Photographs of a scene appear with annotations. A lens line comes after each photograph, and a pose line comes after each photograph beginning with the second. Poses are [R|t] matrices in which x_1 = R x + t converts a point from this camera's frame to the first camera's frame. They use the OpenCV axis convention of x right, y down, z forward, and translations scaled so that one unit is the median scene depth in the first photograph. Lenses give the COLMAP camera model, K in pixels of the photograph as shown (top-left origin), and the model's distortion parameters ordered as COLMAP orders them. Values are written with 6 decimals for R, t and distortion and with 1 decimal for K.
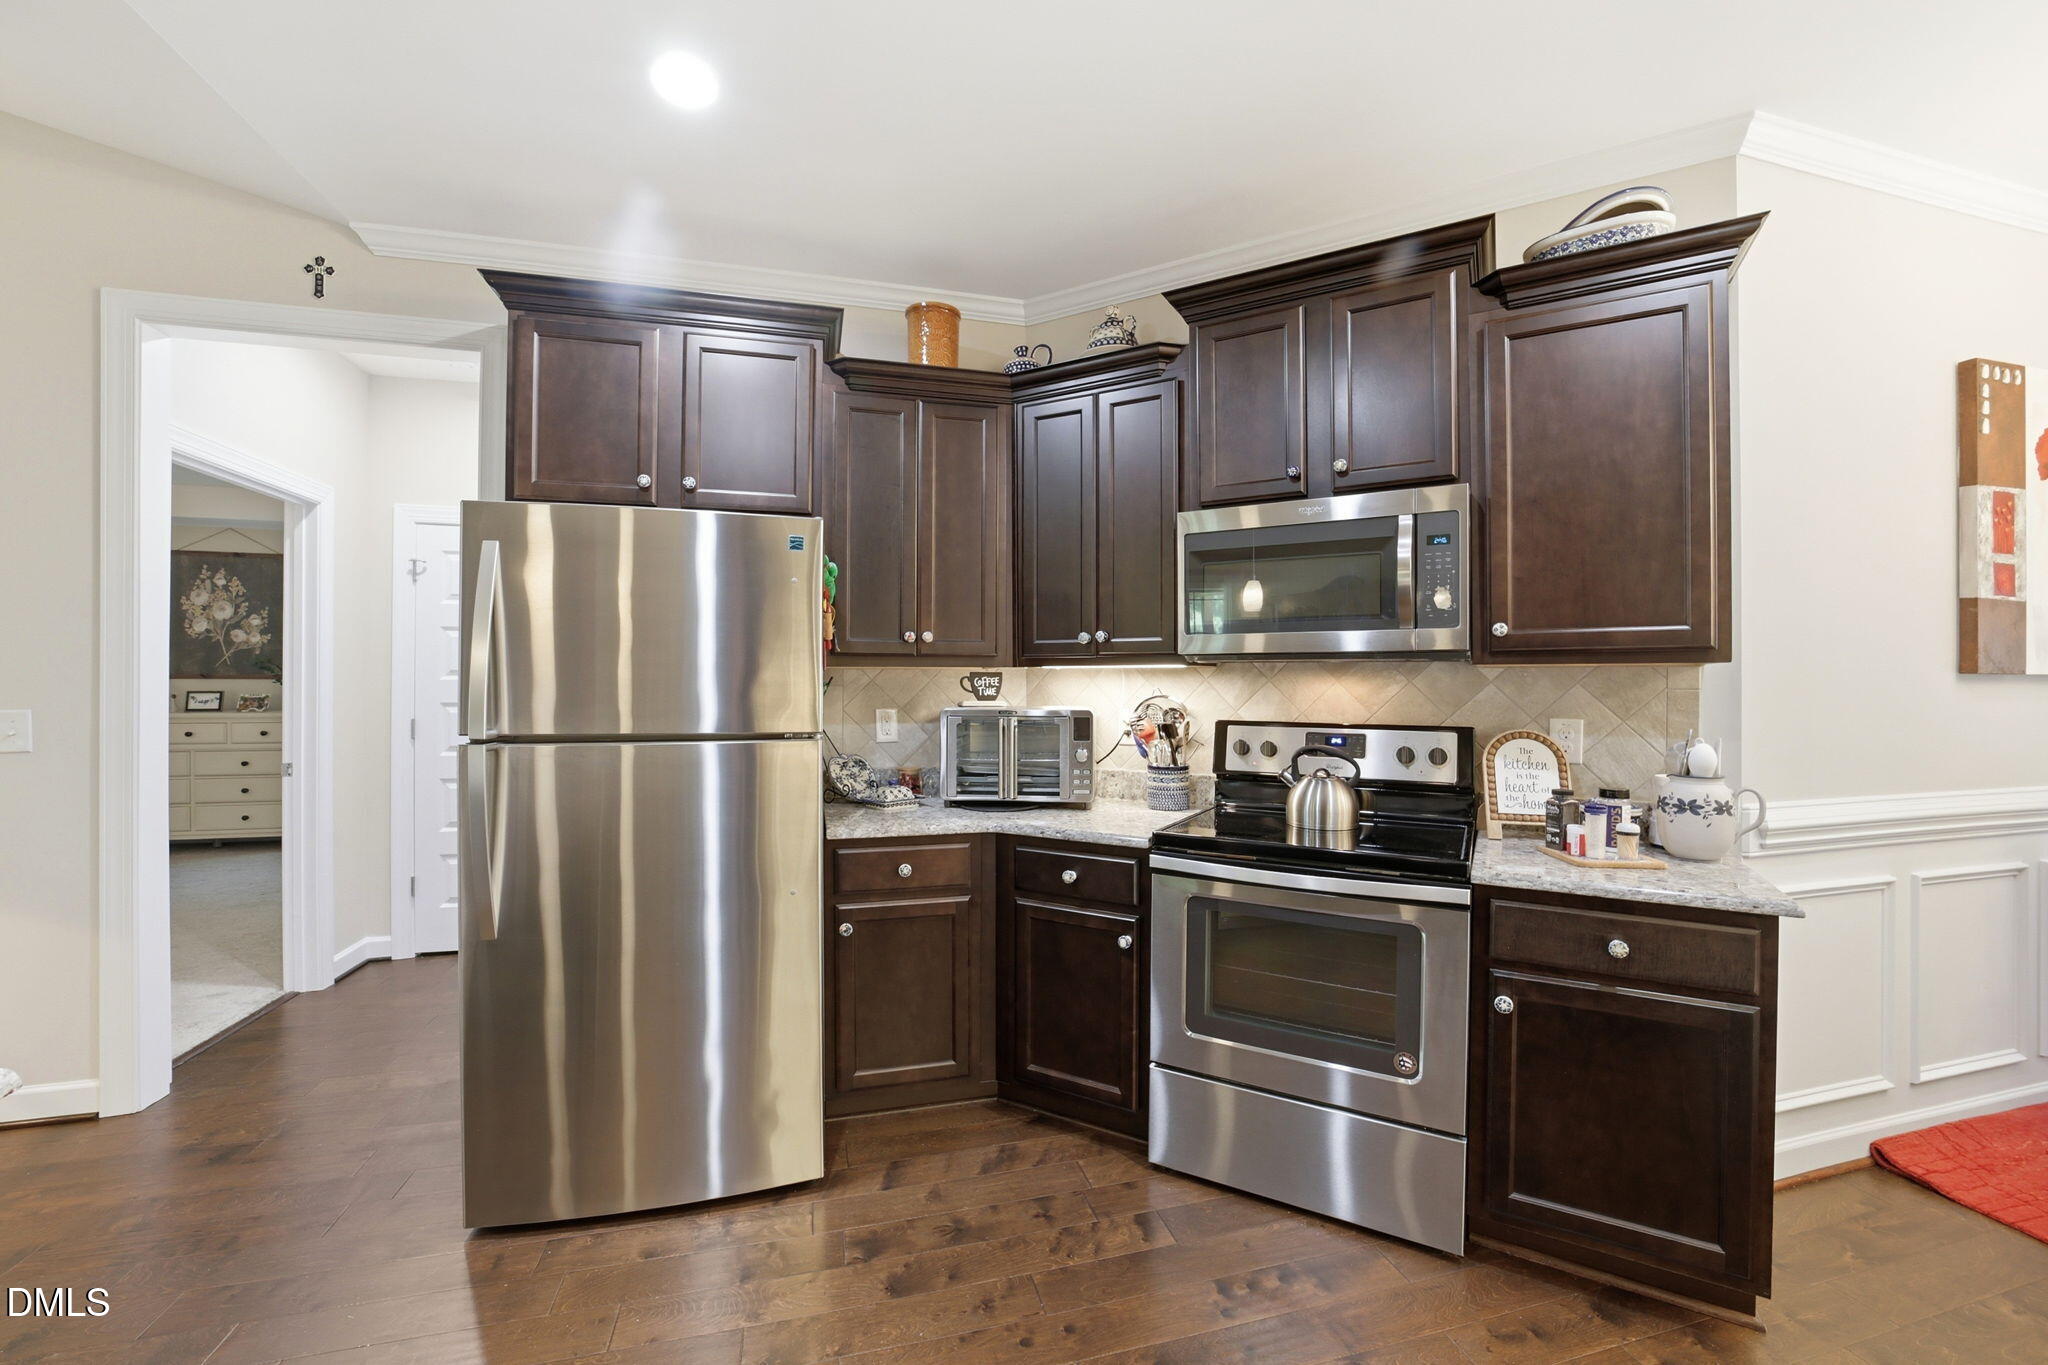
lens RADIAL K [[799.9, 0, 1024.0], [0, 799.9, 682.5], [0, 0, 1]] dist [-0.032338, 0.006821]
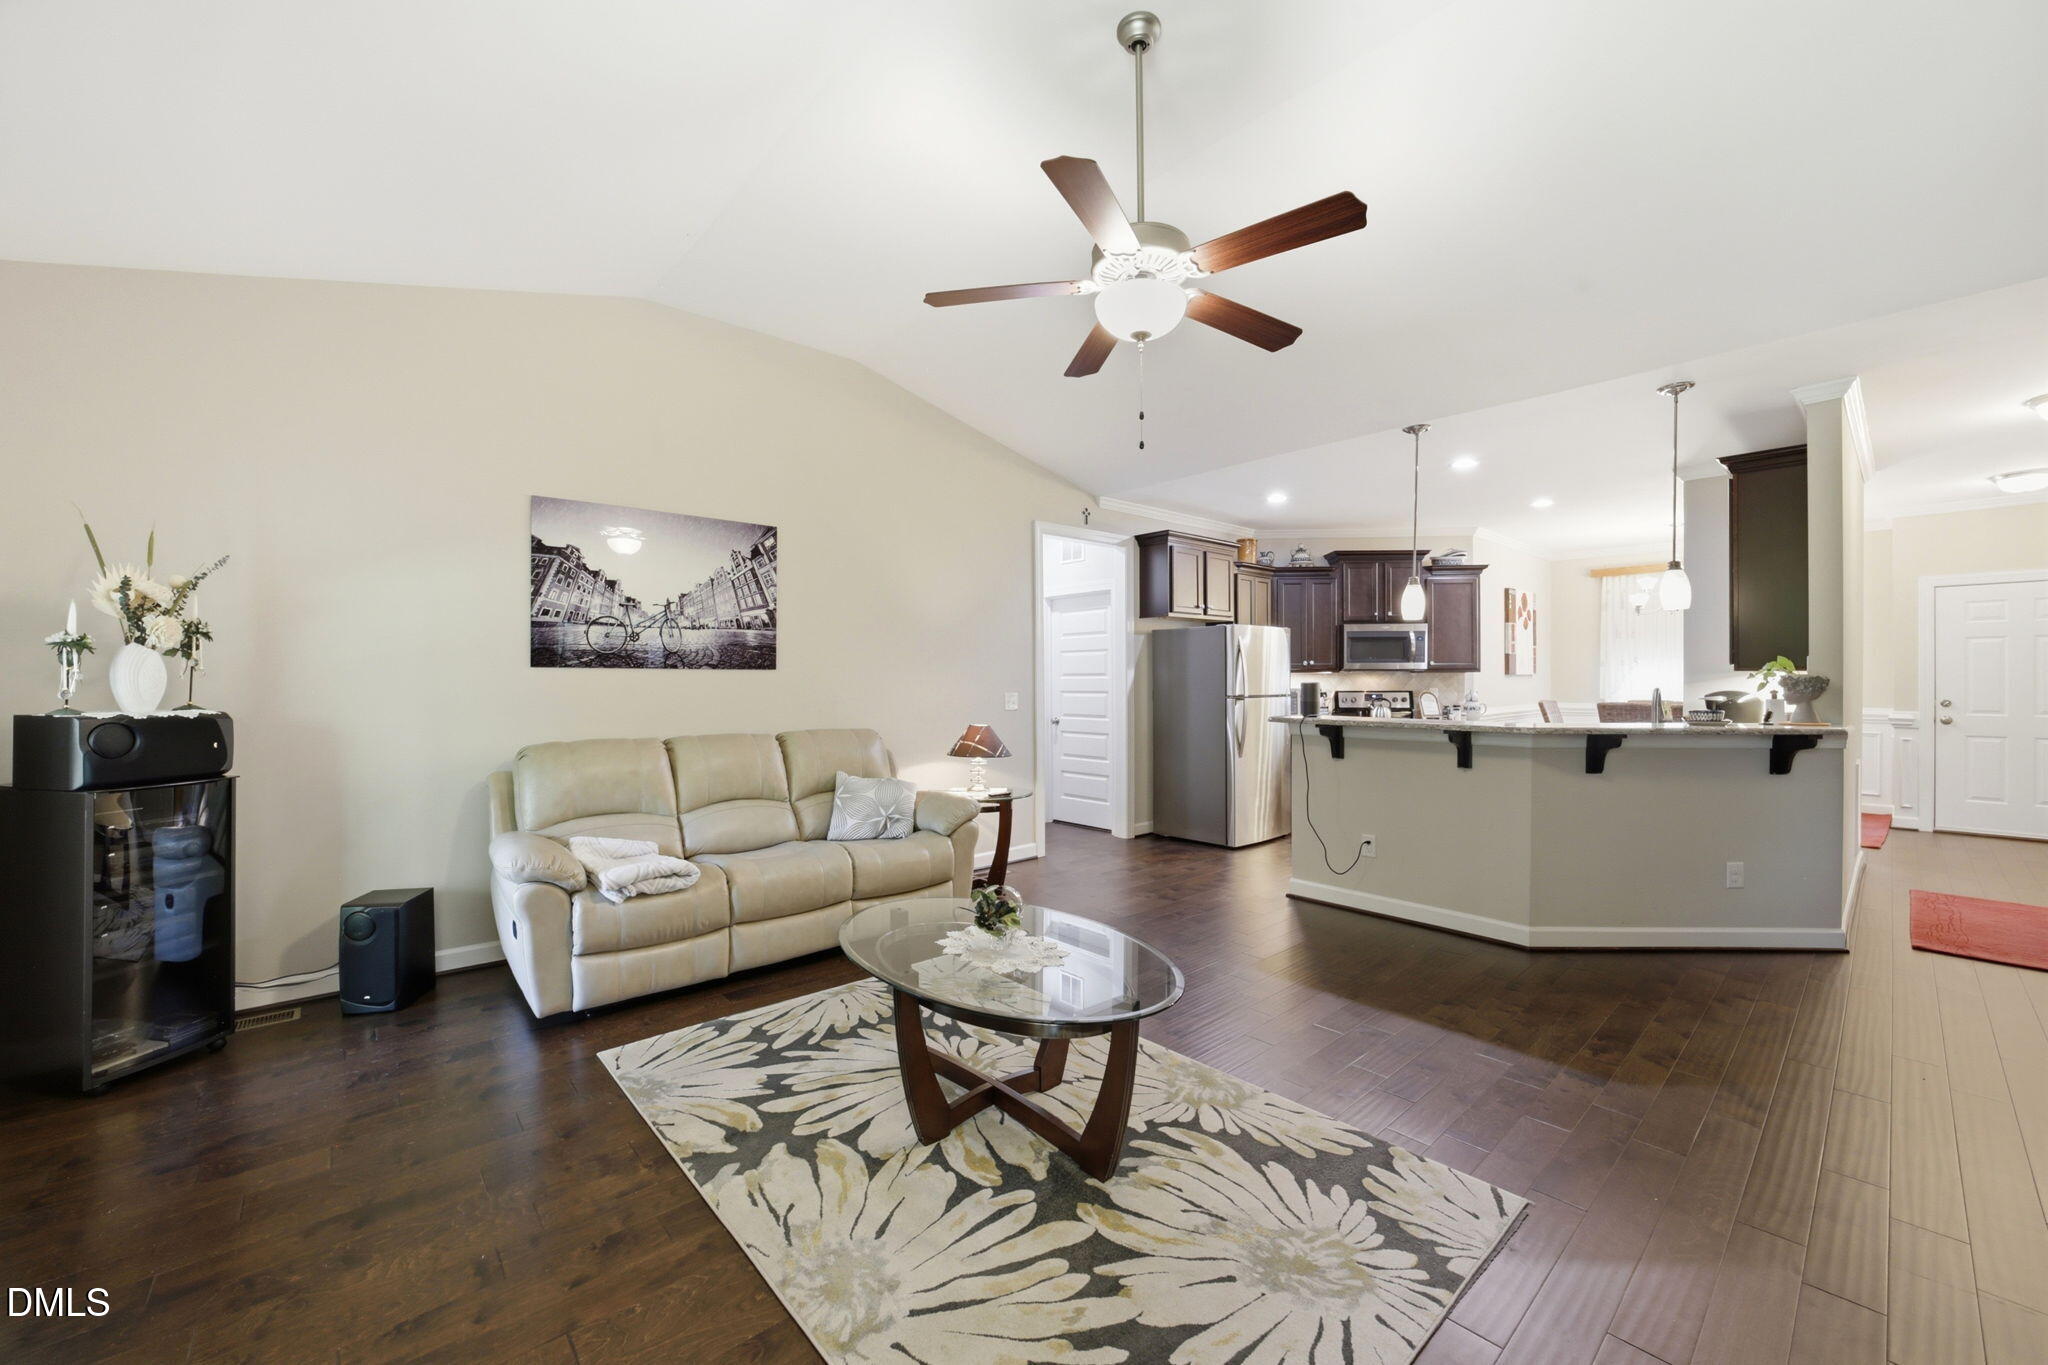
lens RADIAL K [[799.9, 0, 1024.0], [0, 799.9, 682.5], [0, 0, 1]] dist [-0.032338, 0.006821]
pose [[0.893850, -0.010770, 0.448237, -2.542186], [0.005466, 0.999899, 0.013125, -0.034294], [-0.448333, -0.009282, 0.893818, -1.347247]]
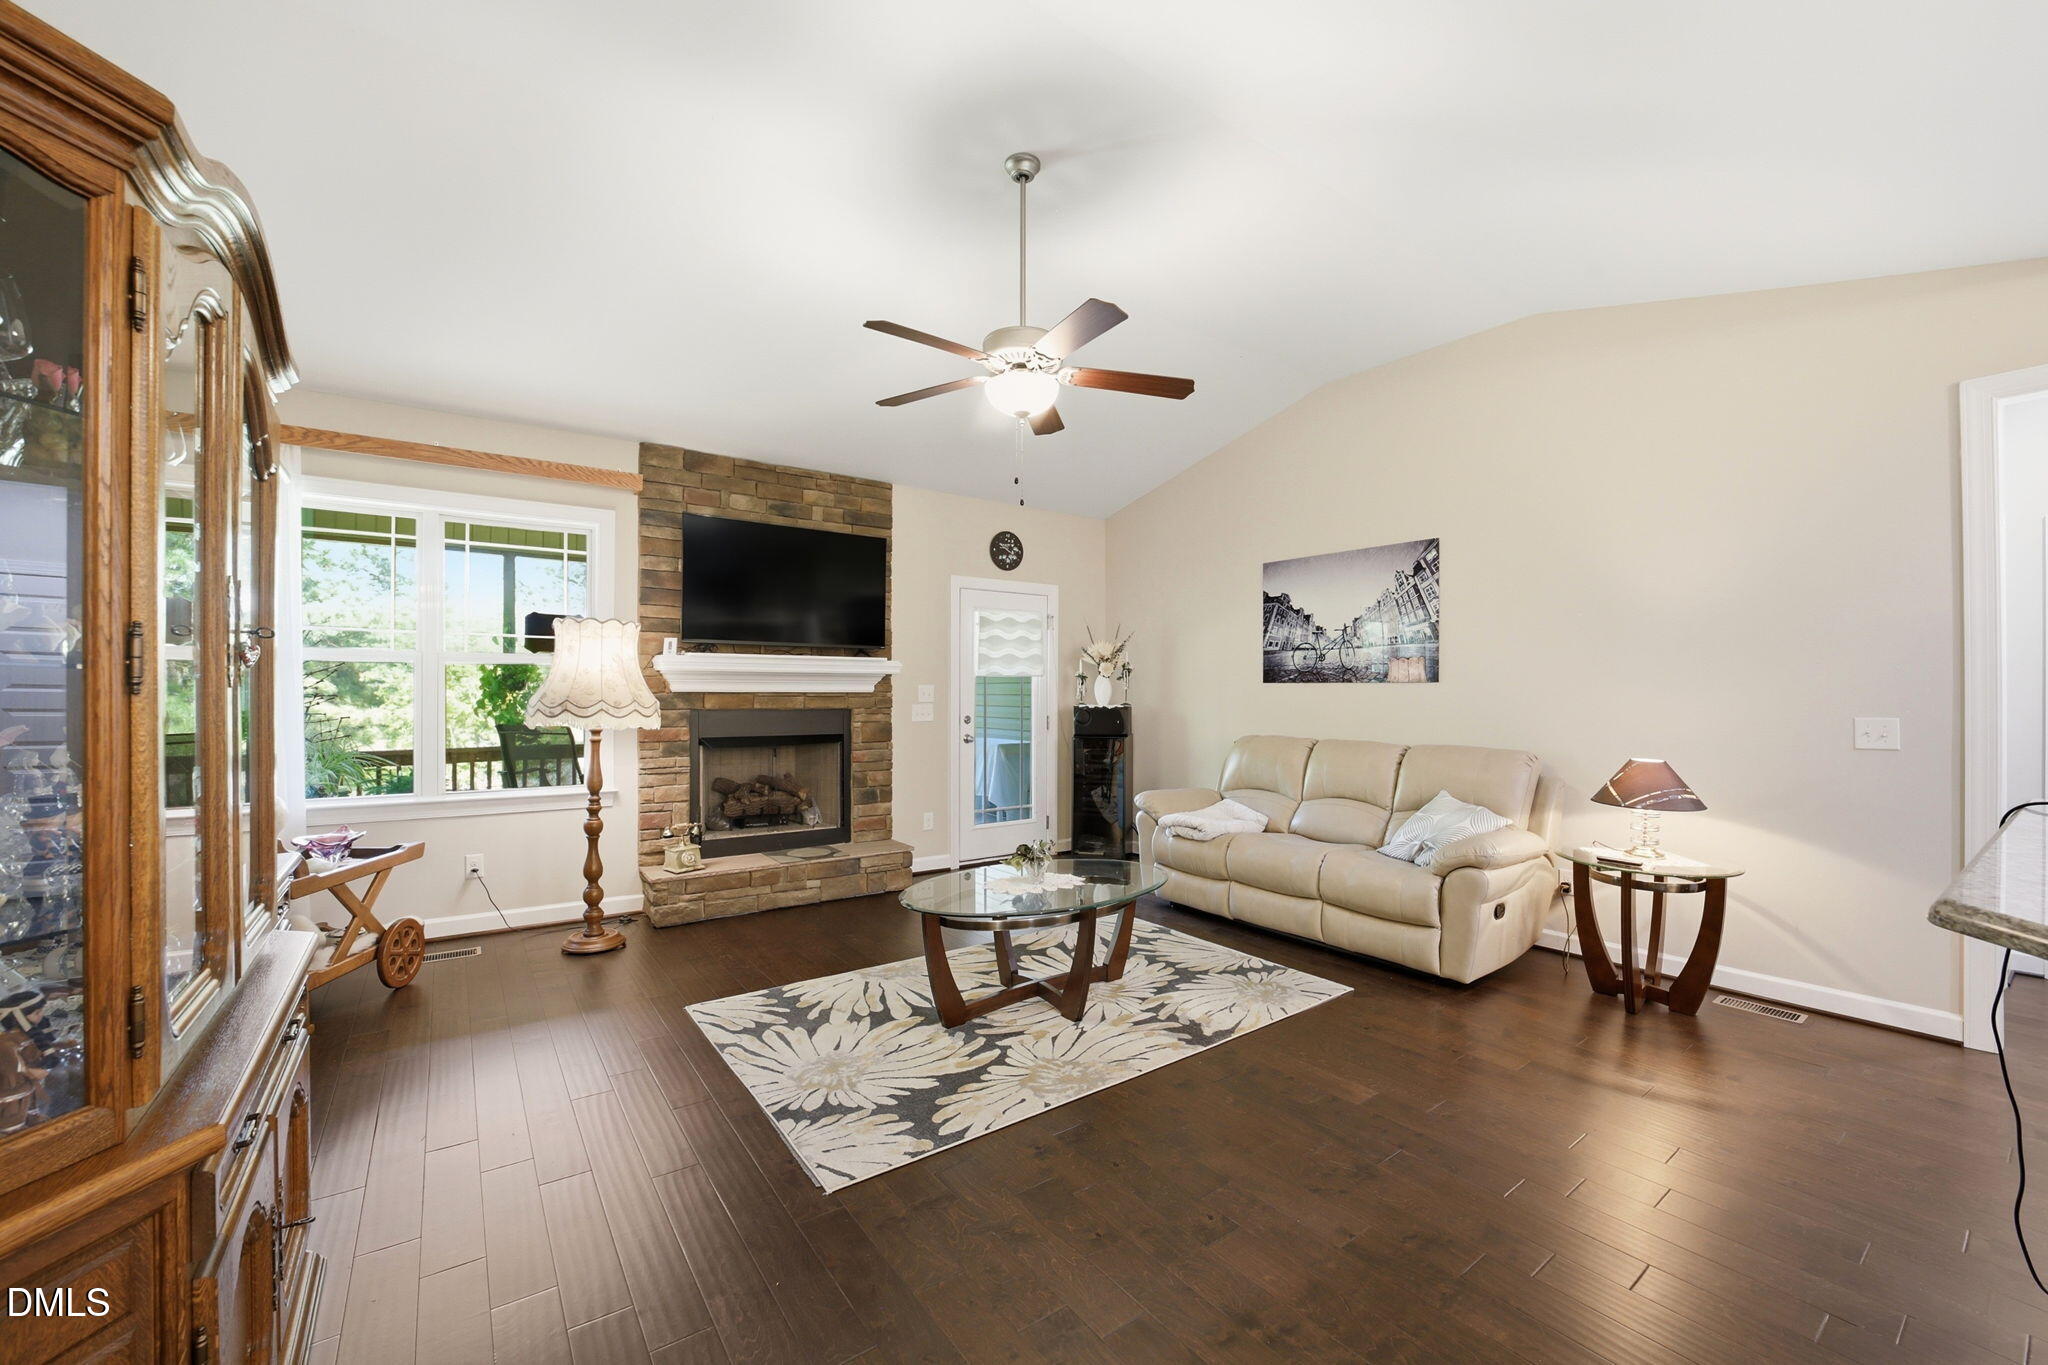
lens RADIAL K [[799.9, 0, 1024.0], [0, 799.9, 682.5], [0, 0, 1]] dist [-0.032338, 0.006821]
pose [[0.361336, -0.016638, -0.932287, -0.628742], [0.008340, 0.999858, -0.014612, -0.021575], [0.932398, -0.002495, 0.361424, -0.928680]]
